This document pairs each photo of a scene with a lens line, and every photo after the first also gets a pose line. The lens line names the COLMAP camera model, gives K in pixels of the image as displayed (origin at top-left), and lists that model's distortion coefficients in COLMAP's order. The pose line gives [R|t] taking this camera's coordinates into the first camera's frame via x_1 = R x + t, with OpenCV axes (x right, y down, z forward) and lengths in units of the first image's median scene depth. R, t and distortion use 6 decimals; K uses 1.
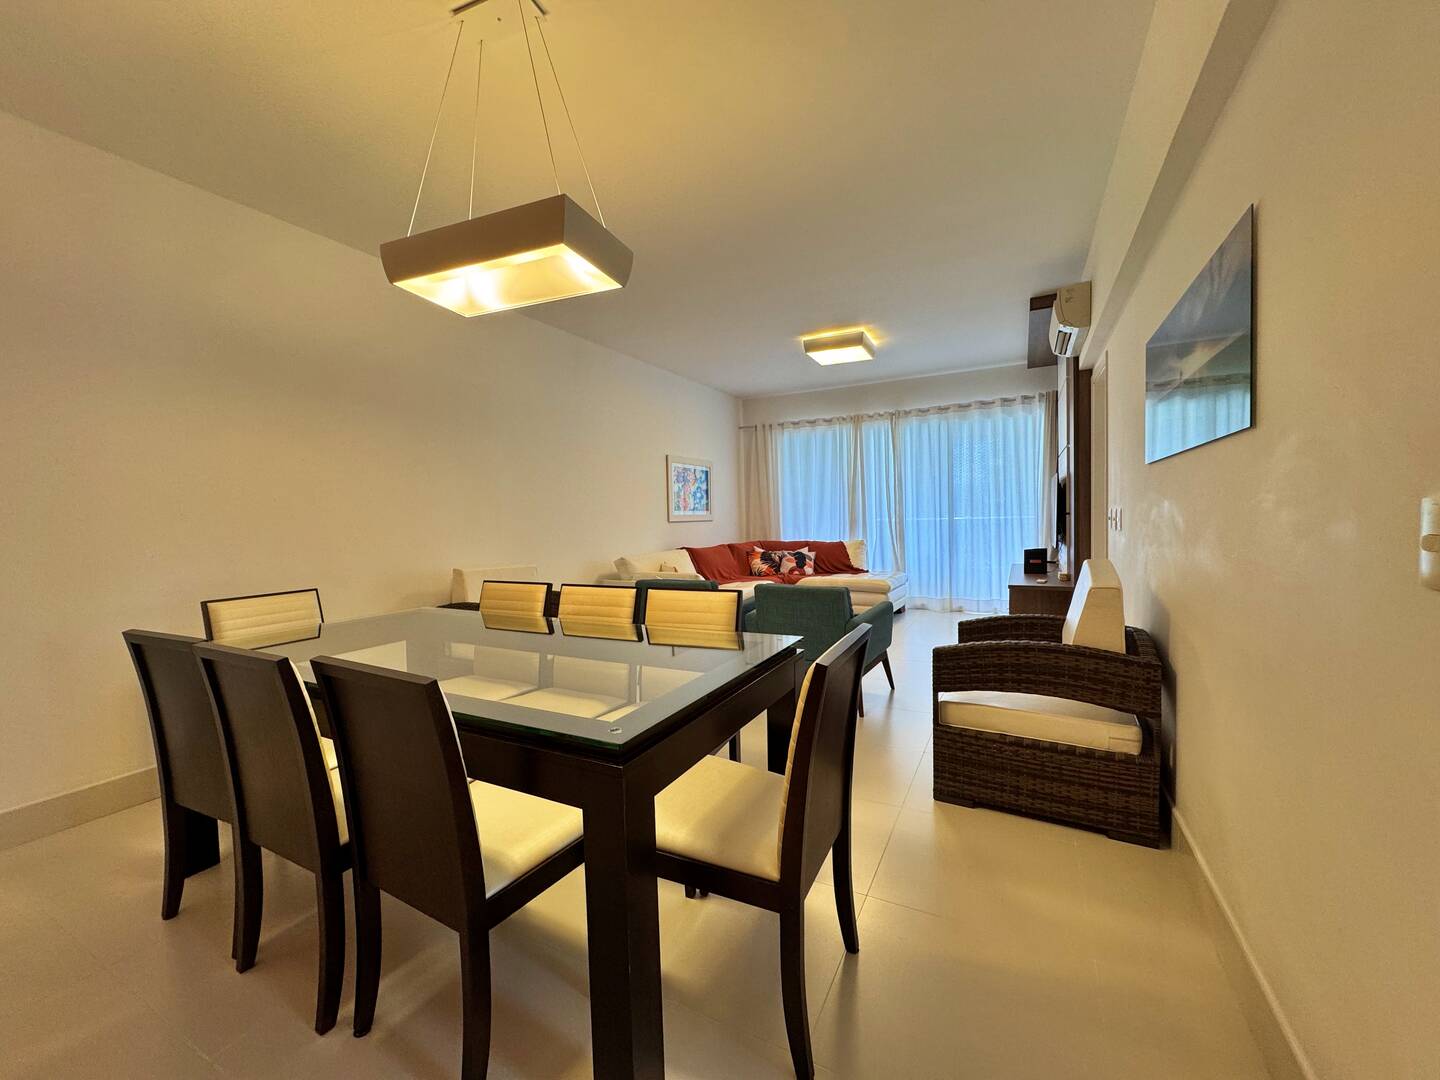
lens RADIAL K [[572.5, 0, 719.4], [0, 572.5, 540.4], [0, 0, 1]] dist [-0.002792, 0.000008]
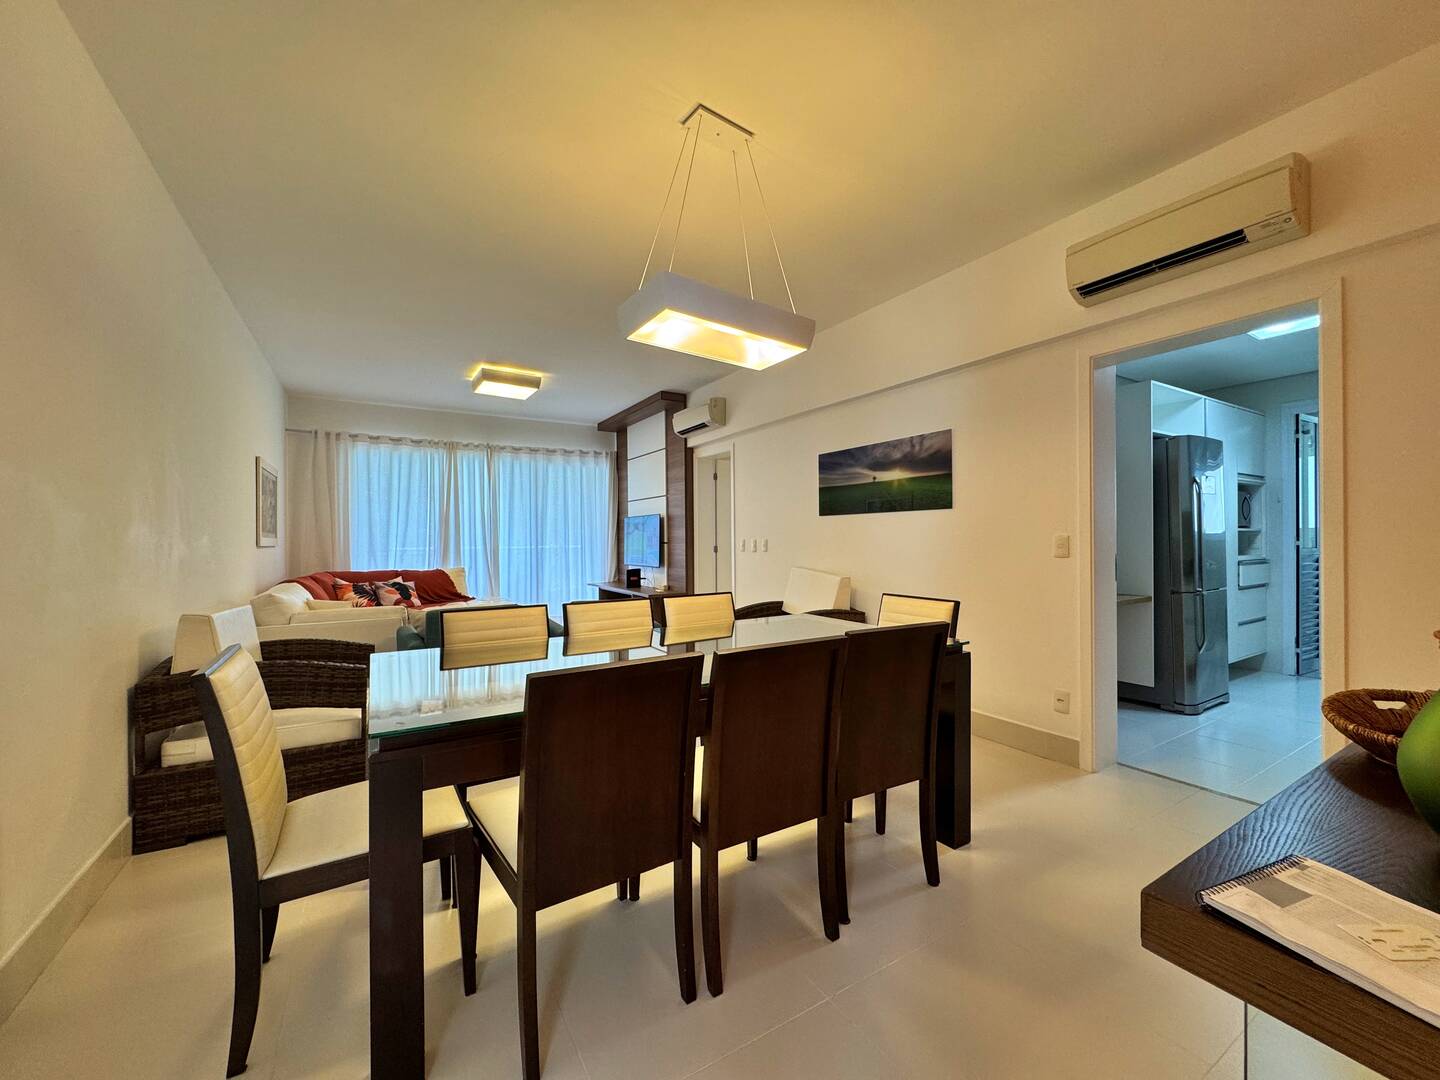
lens RADIAL K [[572.5, 0, 719.4], [0, 572.5, 540.4], [0, 0, 1]] dist [-0.002792, 0.000008]
pose [[0.513187, 0.019078, 0.858065, -0.382225], [0.030880, 0.998695, -0.040673, 0.006903], [-0.857721, 0.047370, 0.511928, 0.105364]]
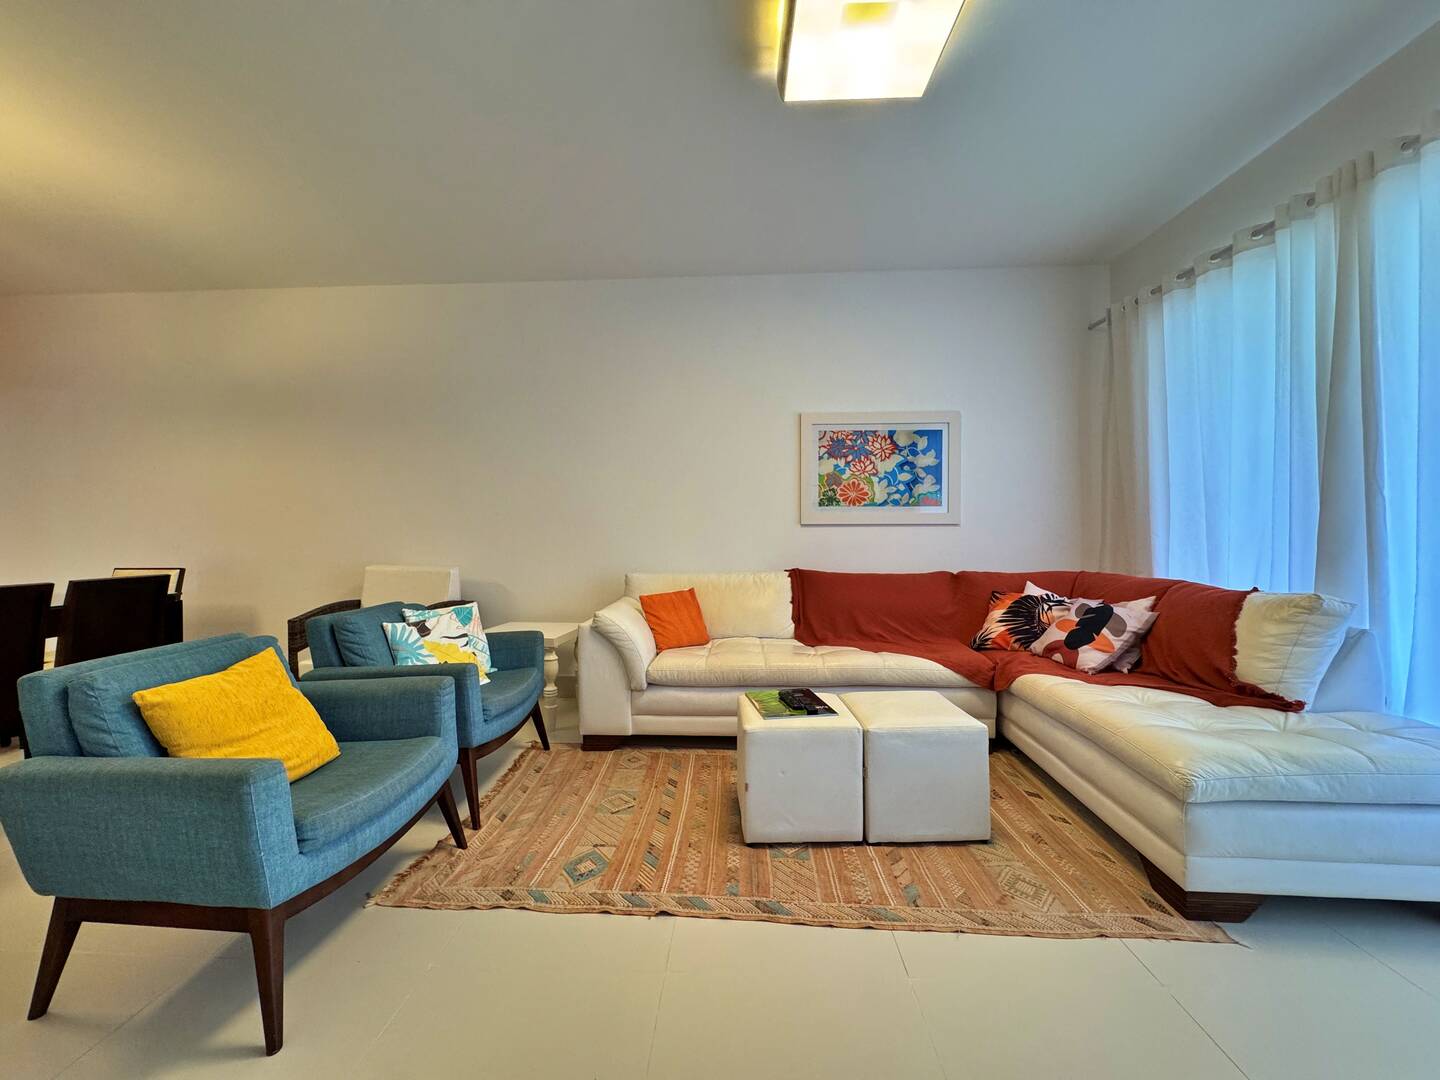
lens RADIAL K [[572.5, 0, 719.4], [0, 572.5, 540.4], [0, 0, 1]] dist [-0.002792, 0.000008]
pose [[0.424226, 0.029746, -0.905068, 0.385514], [-0.043238, 0.998986, 0.012566, -0.018493], [0.904523, 0.033802, 0.425082, 0.615053]]
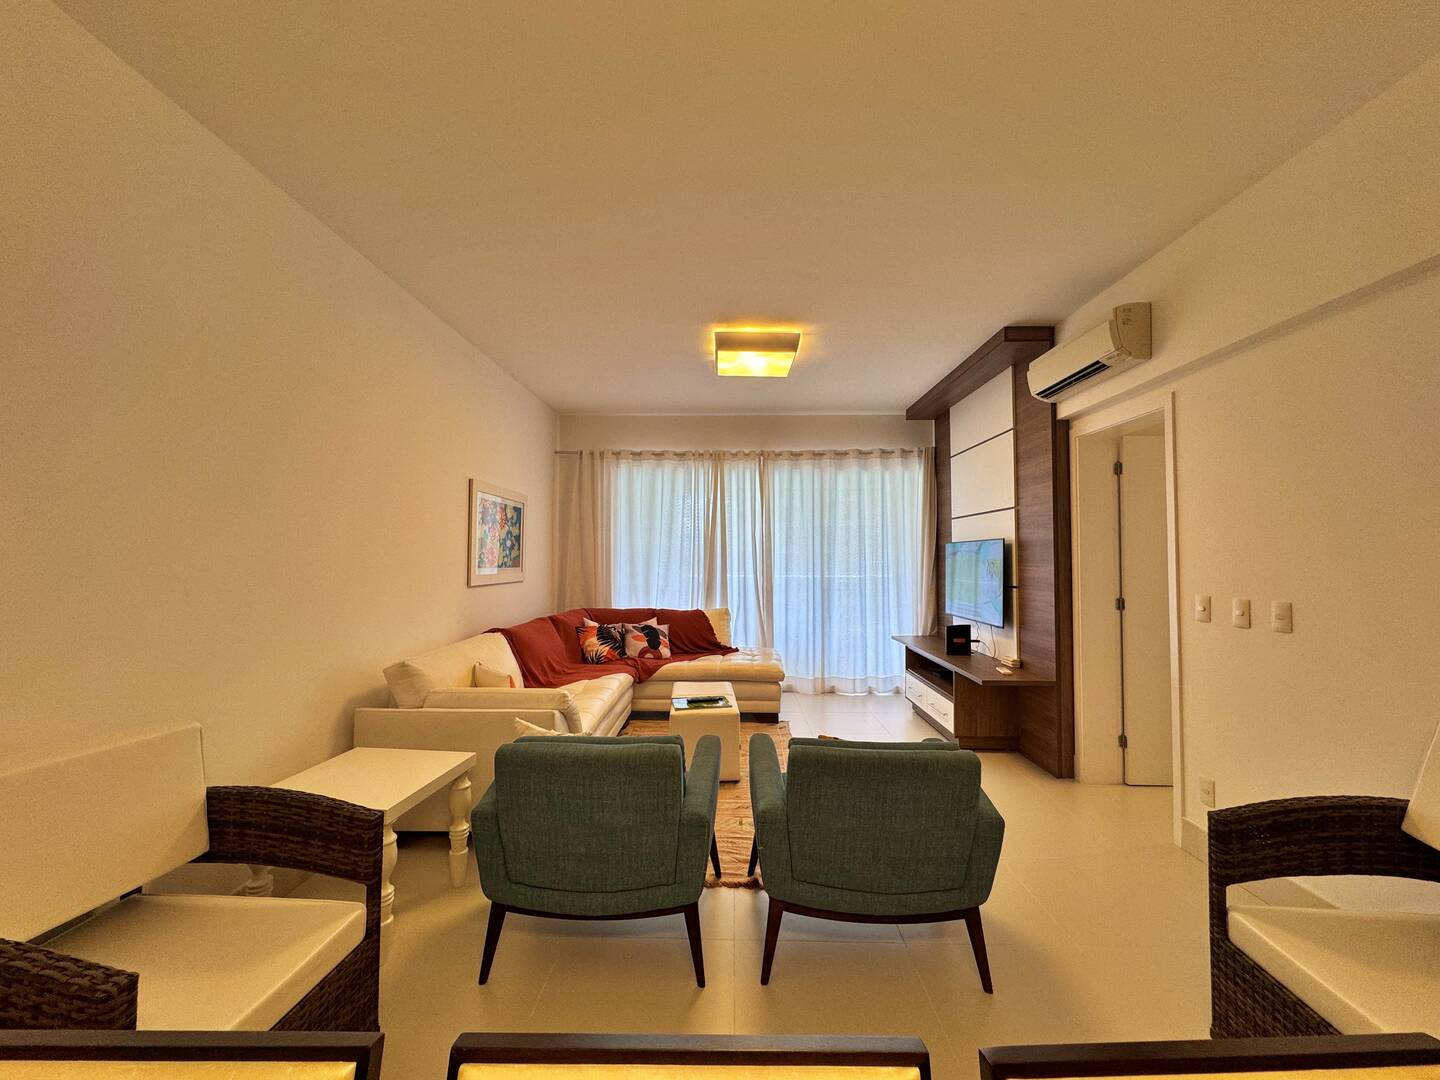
lens RADIAL K [[572.5, 0, 719.4], [0, 572.5, 540.4], [0, 0, 1]] dist [-0.002792, 0.000008]
pose [[0.895046, 0.040141, 0.444163, -0.112994], [-0.005244, 0.996820, -0.079519, -0.031672], [-0.445943, 0.068844, 0.892410, 0.301296]]
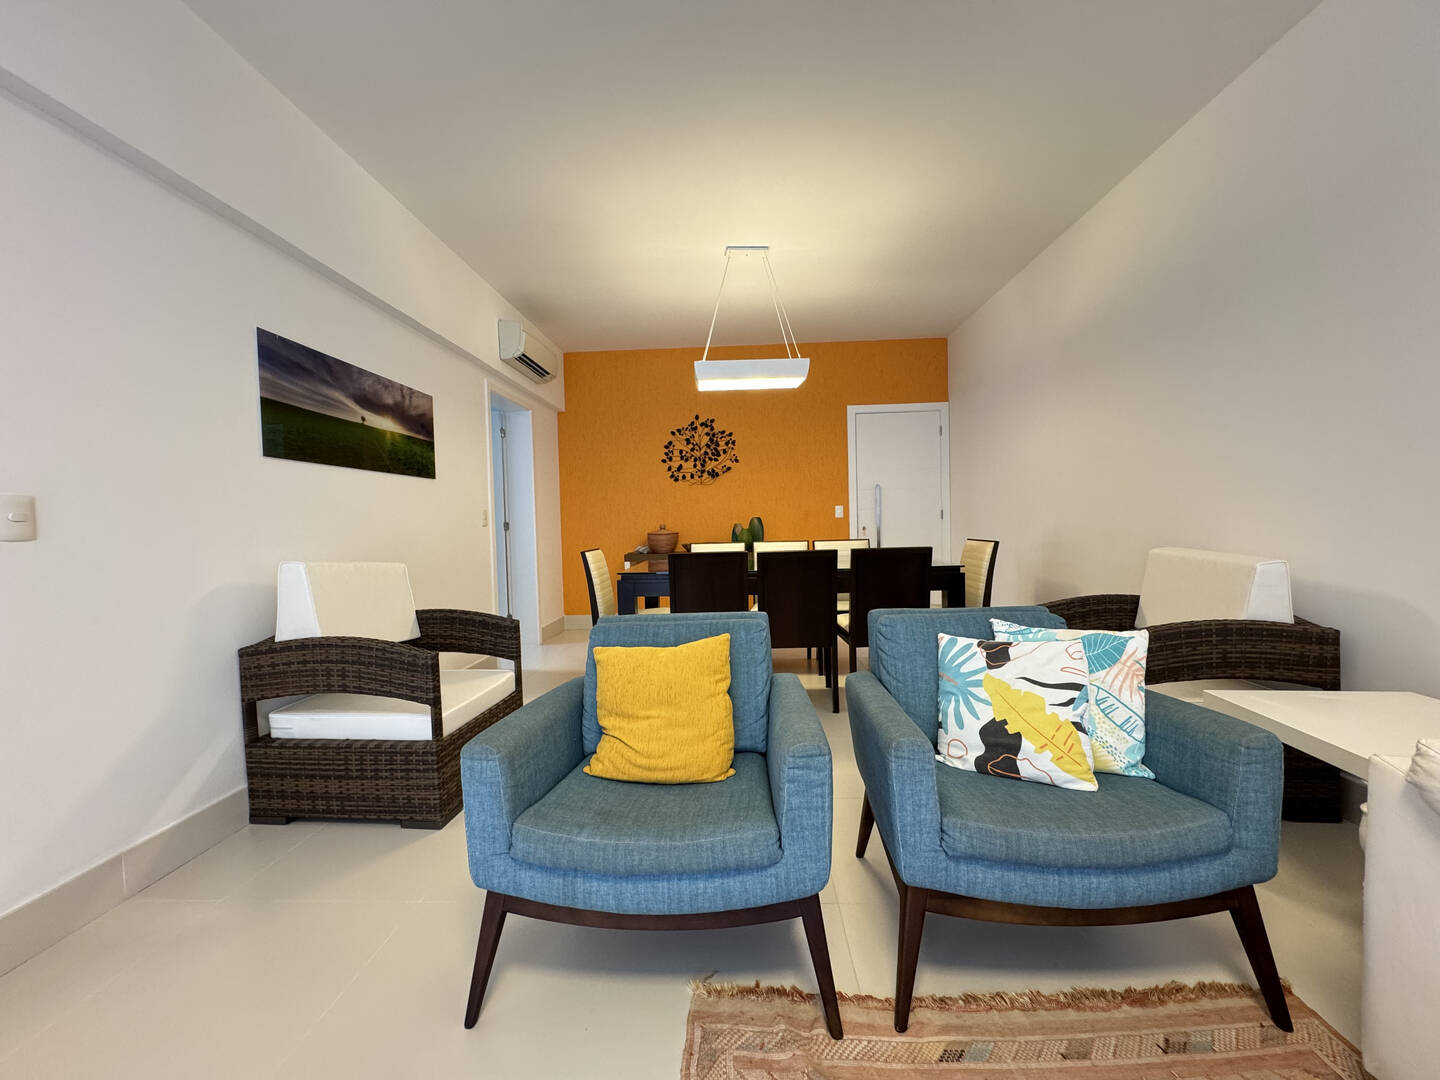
lens RADIAL K [[578.6, 0, 718.8], [0, 578.6, 538.0], [0, 0, 1]] dist [-0.002980, -0.000159]
pose [[-0.902938, 0.060905, -0.425433, 0.169058], [0.030536, 0.996497, 0.077849, -0.017410], [0.428684, 0.057302, -0.901635, 0.759828]]
